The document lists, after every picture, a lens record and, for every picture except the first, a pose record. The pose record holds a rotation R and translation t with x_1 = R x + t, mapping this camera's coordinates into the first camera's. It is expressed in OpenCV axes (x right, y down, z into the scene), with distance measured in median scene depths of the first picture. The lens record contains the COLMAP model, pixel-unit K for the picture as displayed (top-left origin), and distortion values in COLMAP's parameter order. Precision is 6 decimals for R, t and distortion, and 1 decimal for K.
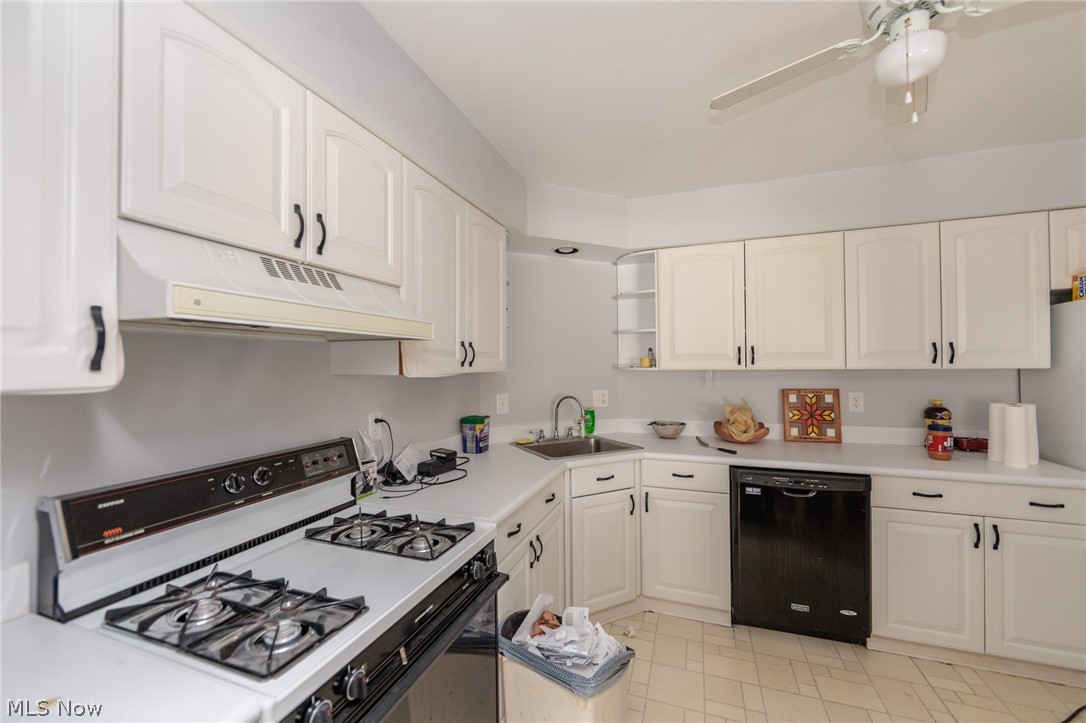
lens RADIAL K [[425.0, 0, 545.4], [0, 425.0, 360.2], [0, 0, 1]] dist [-0.001798, -0.000128]
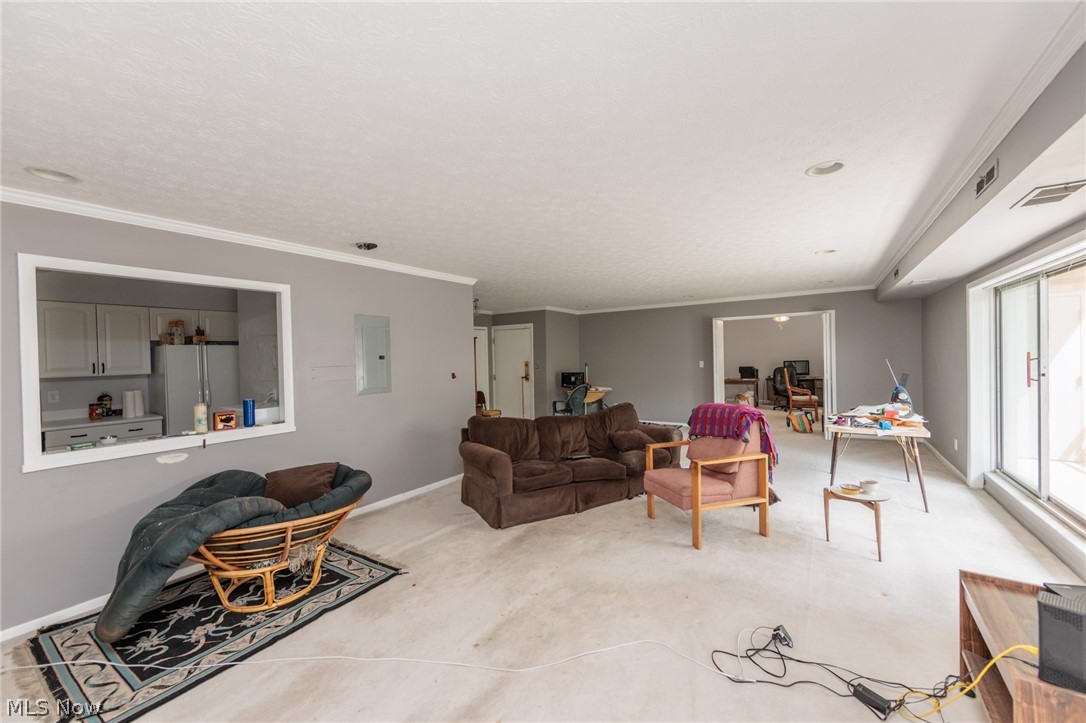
lens RADIAL K [[425.0, 0, 545.4], [0, 425.0, 360.2], [0, 0, 1]] dist [-0.001798, -0.000128]
pose [[0.241402, -0.010926, 0.970364, -0.571076], [0.011070, 0.999903, 0.008505, -0.053083], [-0.970362, 0.008689, 0.241500, -1.713475]]
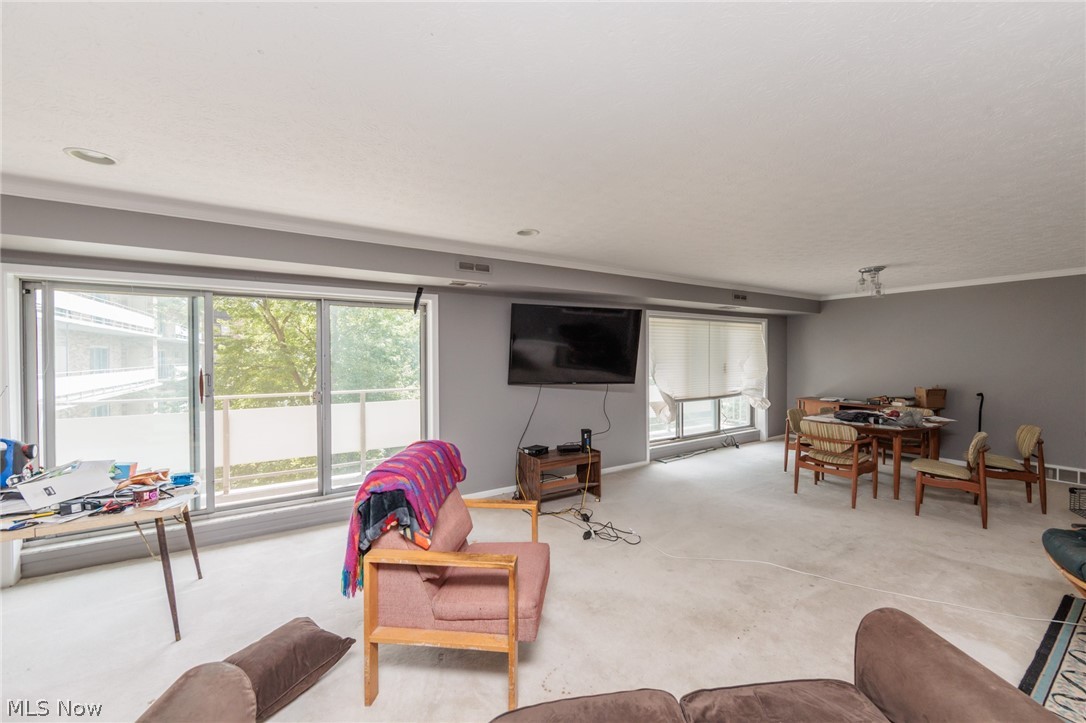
lens RADIAL K [[425.0, 0, 545.4], [0, 425.0, 360.2], [0, 0, 1]] dist [-0.001798, -0.000128]
pose [[-0.618700, 0.017390, -0.785435, 1.966152], [0.016502, 0.999822, 0.009138, -0.073382], [0.785454, -0.007308, -0.618876, -1.113502]]
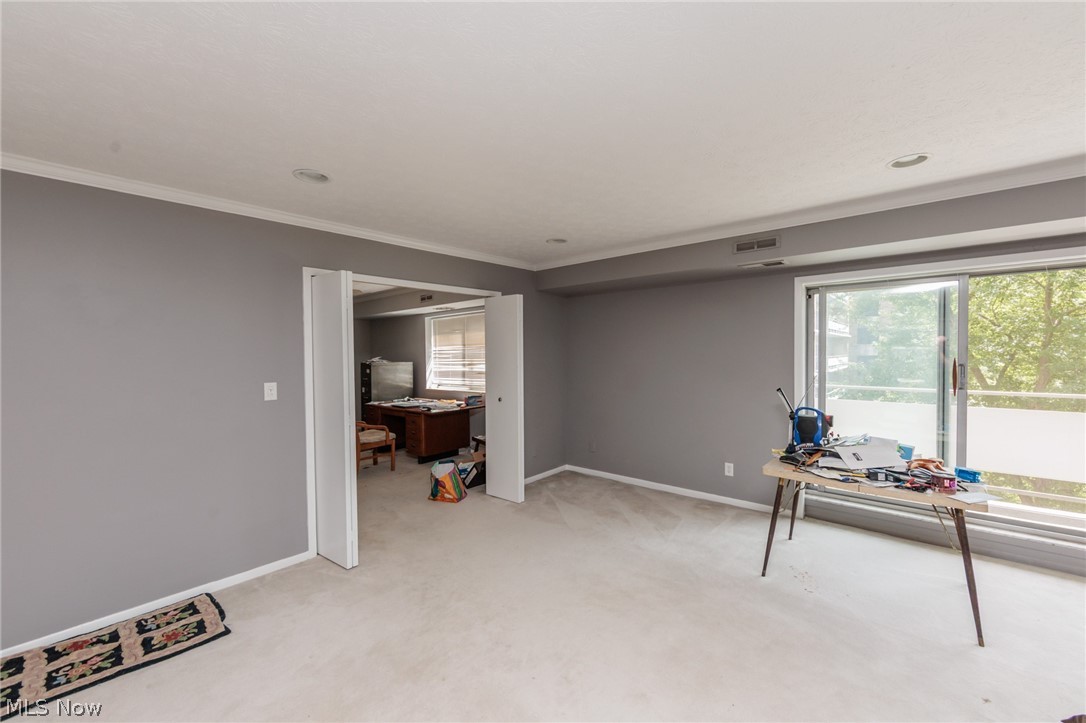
lens RADIAL K [[435.2, 0, 545.6], [0, 435.2, 361.7], [0, 0, 1]] dist [-0.001172, -0.000106]
pose [[-0.928334, 0.006680, 0.371688, 2.283885], [0.010634, 0.999907, 0.008590, -0.065660], [-0.371596, 0.011927, -0.928318, -1.176901]]
